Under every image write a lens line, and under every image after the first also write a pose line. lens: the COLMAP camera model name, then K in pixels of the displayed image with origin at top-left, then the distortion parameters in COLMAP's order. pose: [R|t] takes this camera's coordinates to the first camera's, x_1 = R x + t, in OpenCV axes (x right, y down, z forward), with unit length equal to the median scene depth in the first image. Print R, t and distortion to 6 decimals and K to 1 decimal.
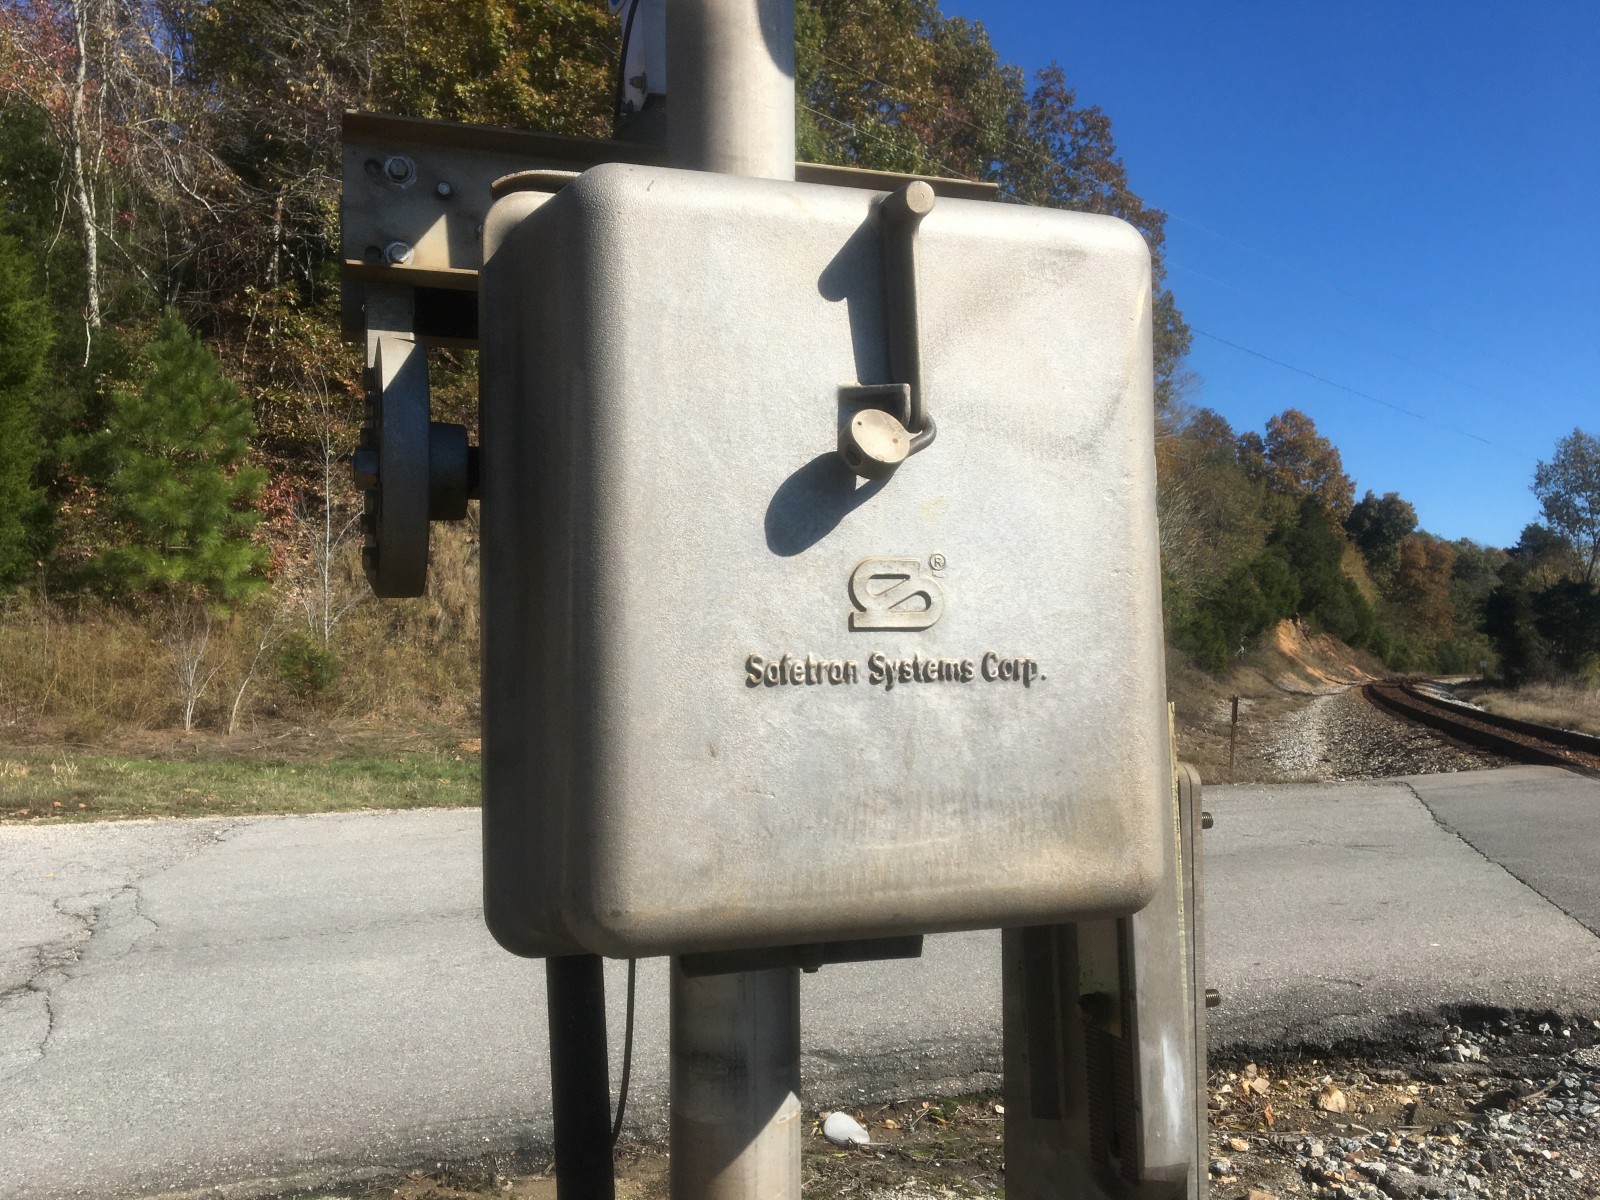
lens RADIAL K [[1350.5, 0, 775.4], [0, 1350.5, 614.1], [0, 0, 1]] dist [0.055451, -0.082805]
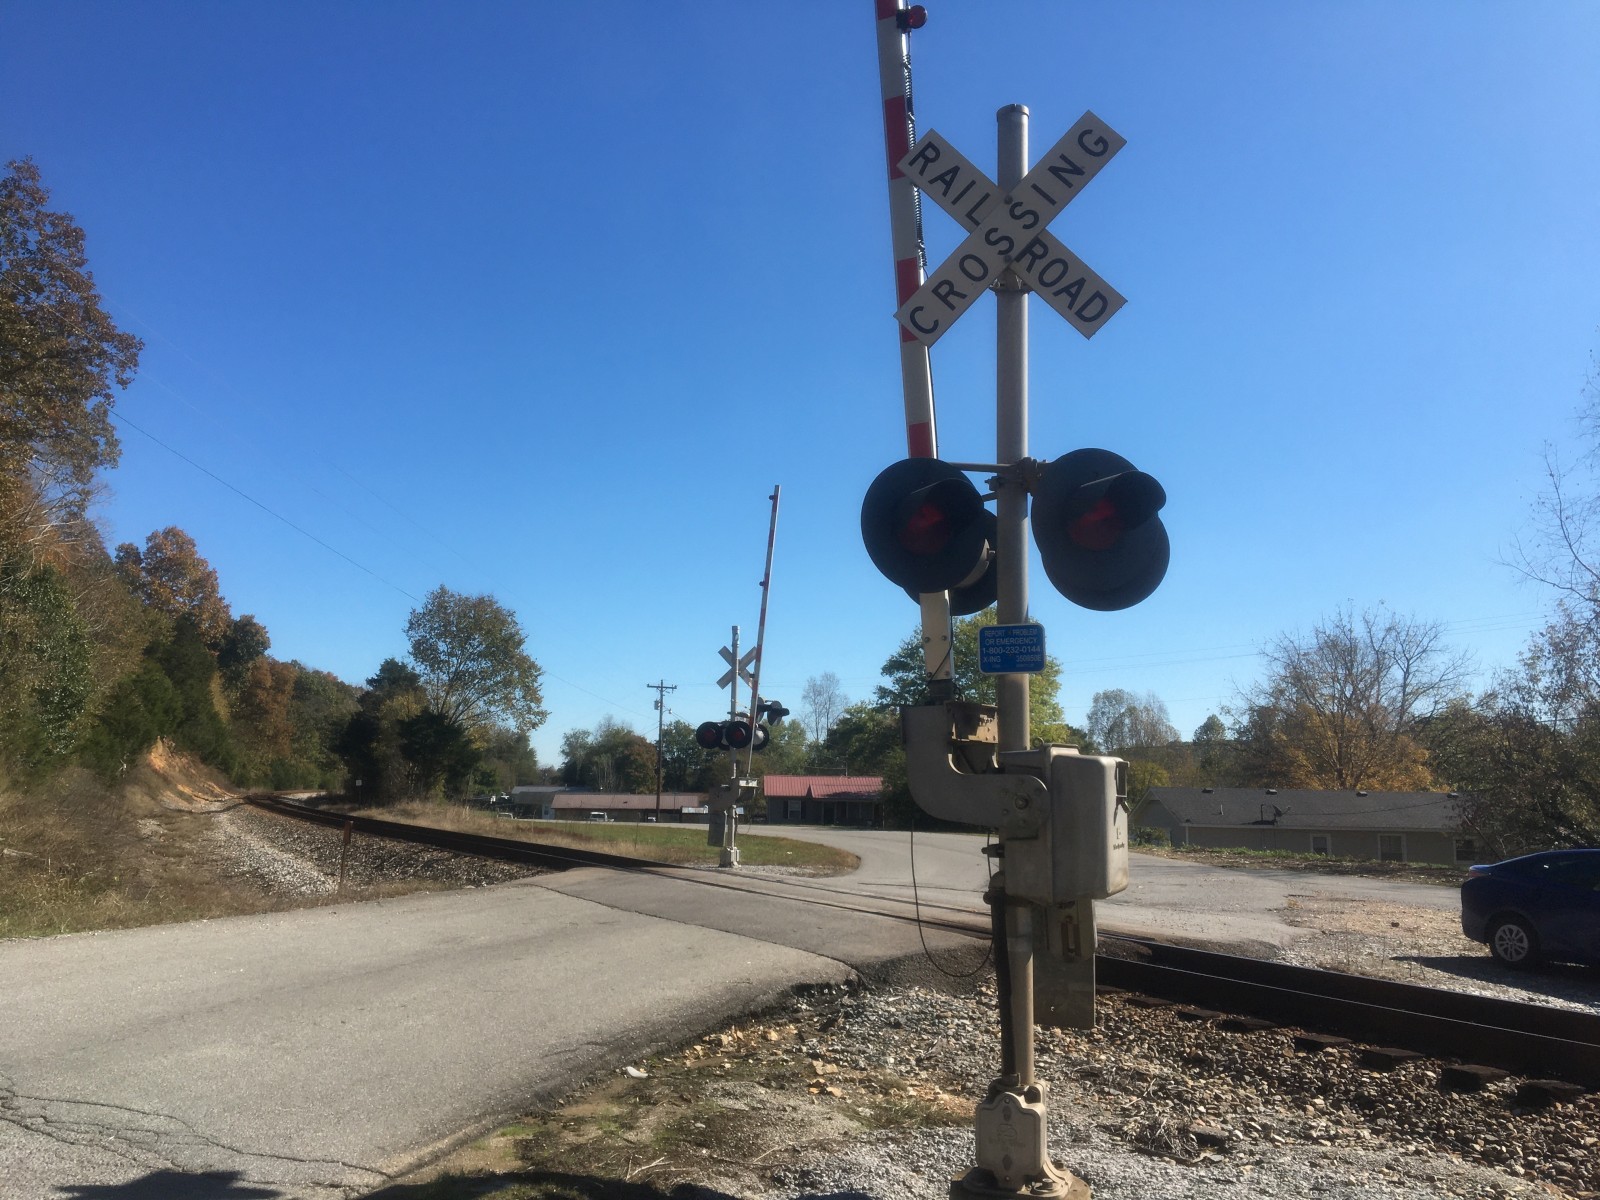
lens RADIAL K [[1350.5, 0, 787.8], [0, 1350.5, 622.9], [0, 0, 1]] dist [0.055451, -0.082805]
pose [[0.677405, 0.089961, 0.730089, -0.051137], [-0.033703, 0.995247, -0.091362, -0.003184], [-0.734838, 0.037283, 0.677217, -0.018625]]
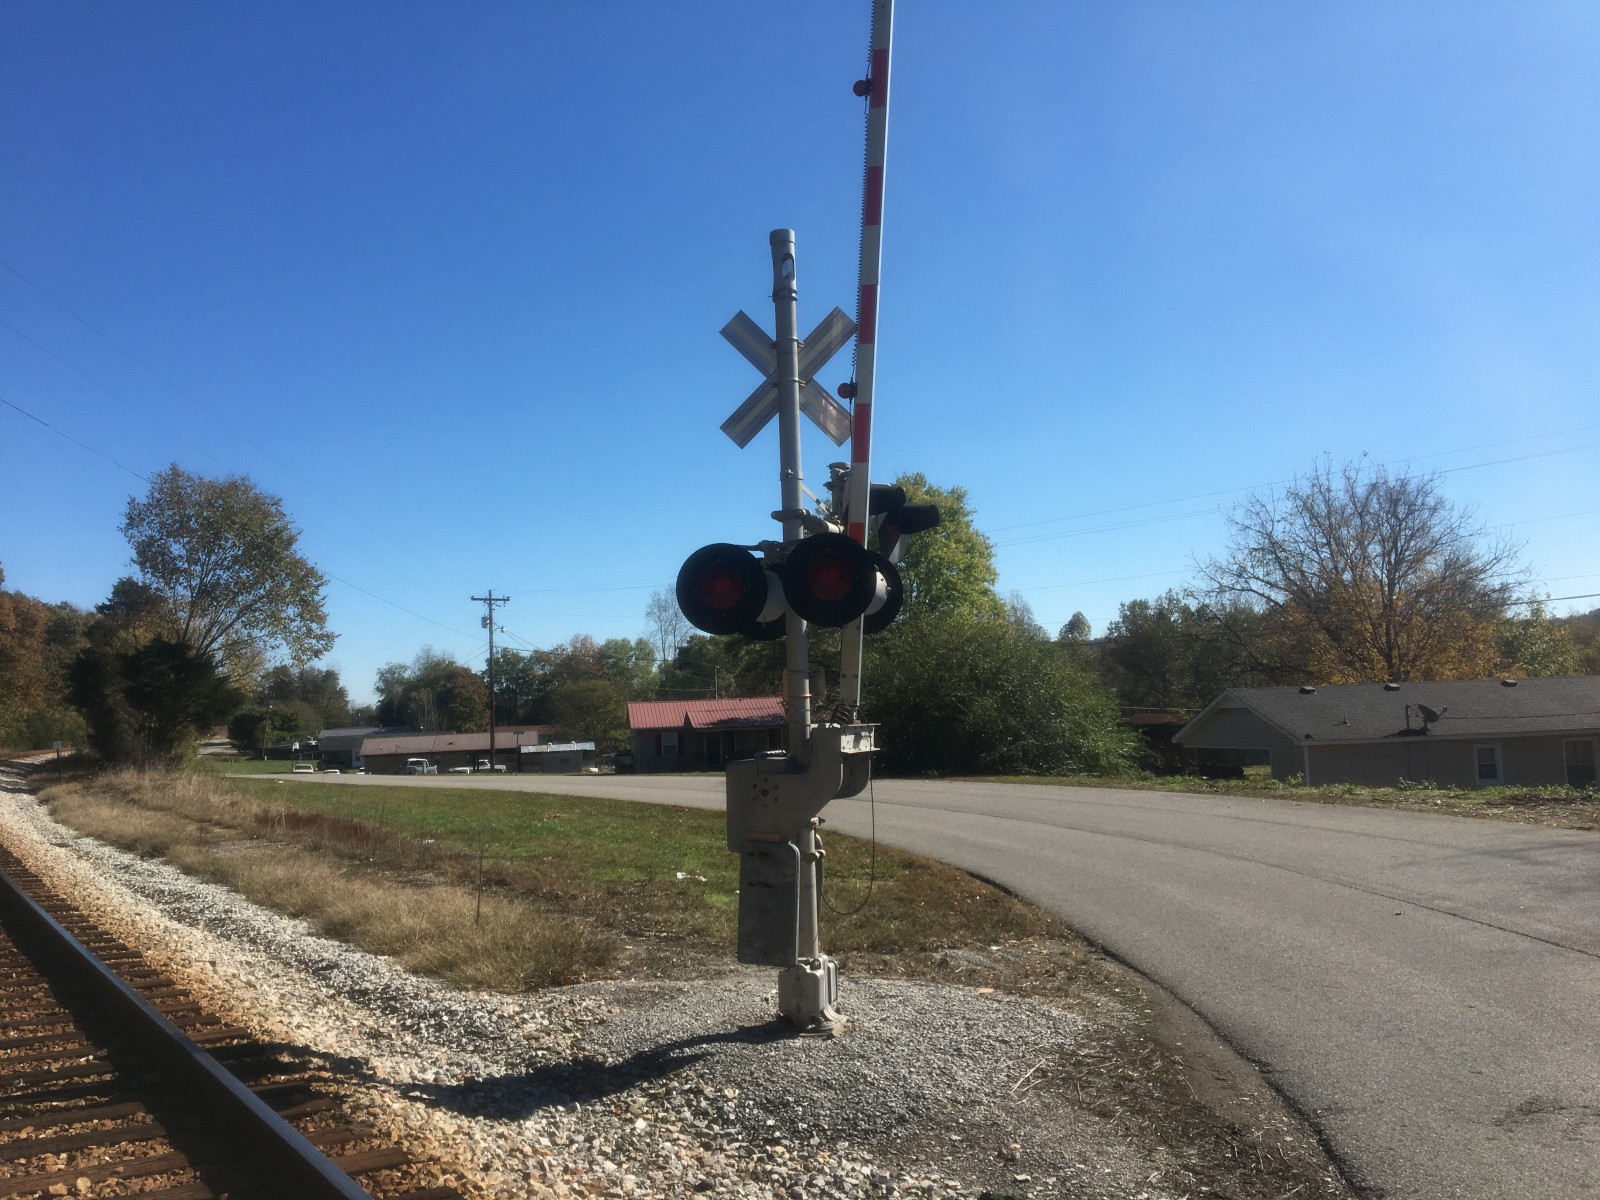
lens RADIAL K [[1350.5, 0, 801.7], [0, 1350.5, 577.3], [0, 0, 1]] dist [0.055451, -0.082805]
pose [[0.572114, 0.045528, 0.818910, 0.080955], [0.017162, 0.997575, -0.067451, 0.000126], [-0.819995, 0.052644, 0.569945, 0.134325]]
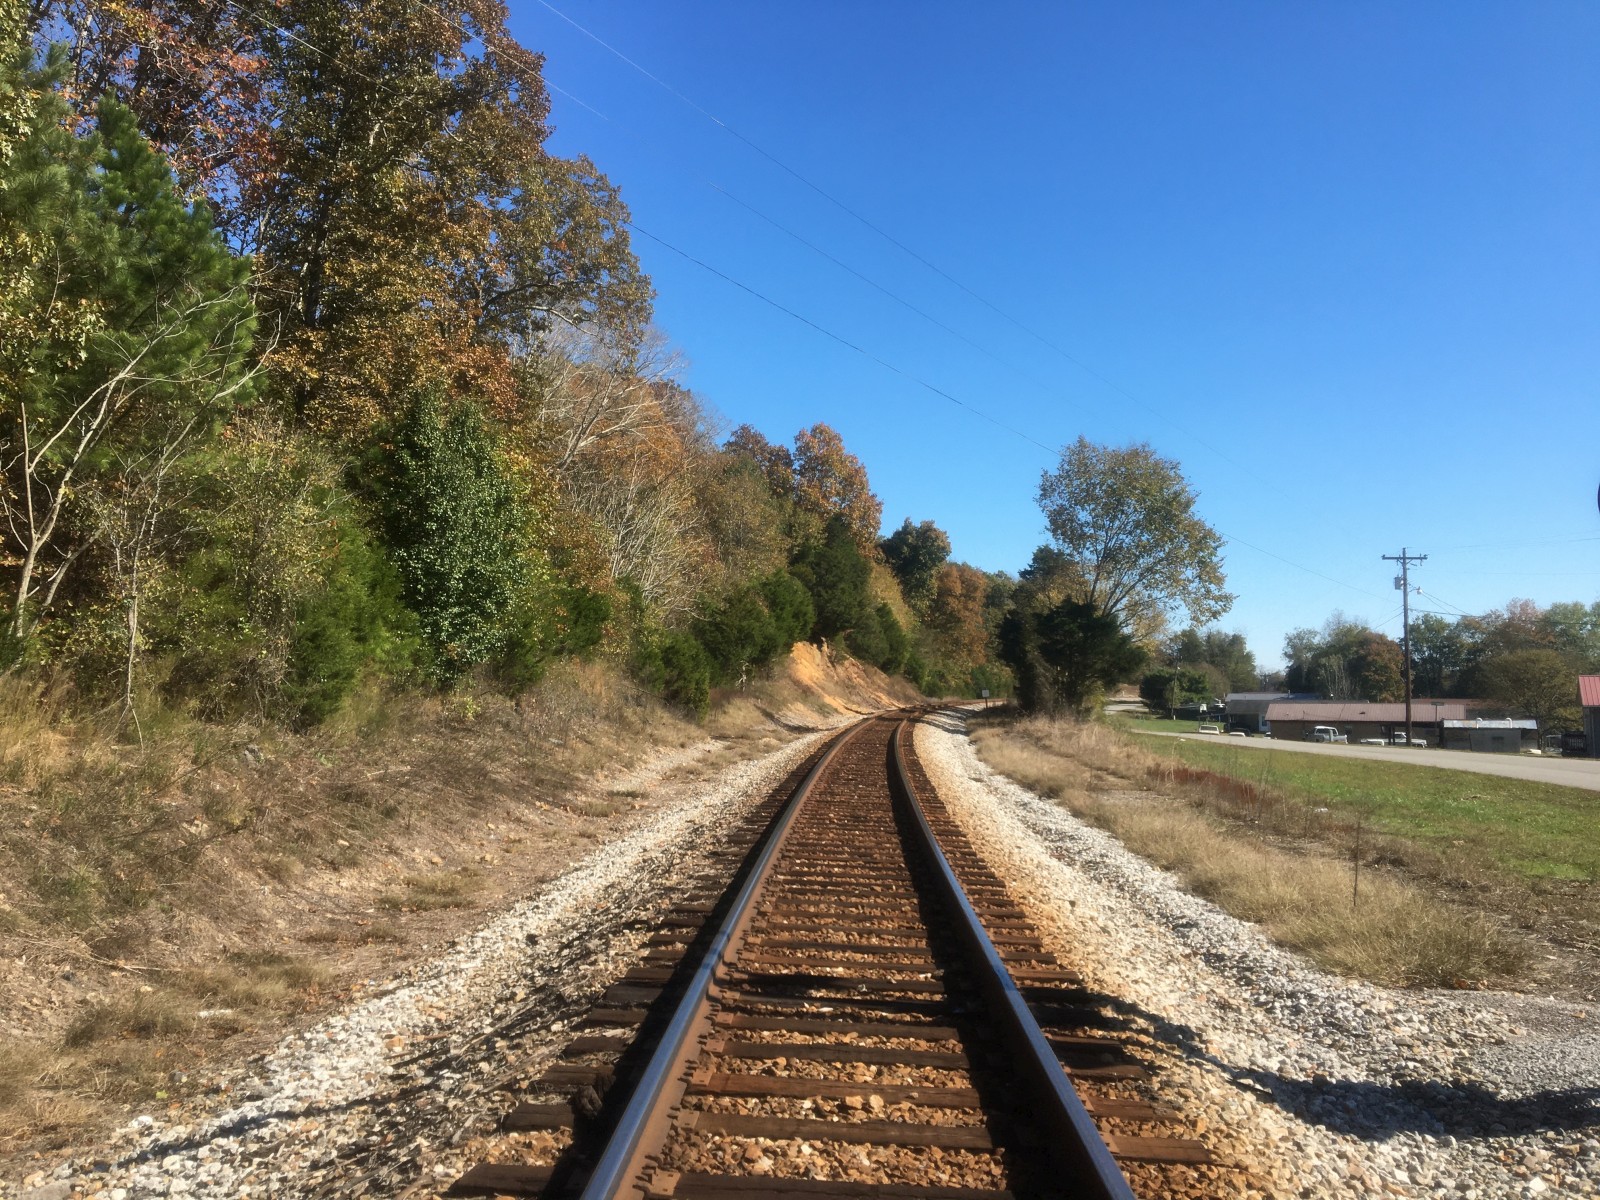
lens RADIAL K [[1350.5, 0, 770.6], [0, 1350.5, 601.3], [0, 0, 1]] dist [0.055451, -0.082805]
pose [[0.956332, 0.009903, 0.292115, 0.089247], [-0.001267, 0.999557, -0.029738, 0.001797], [-0.292280, 0.028070, 0.955921, 0.138962]]
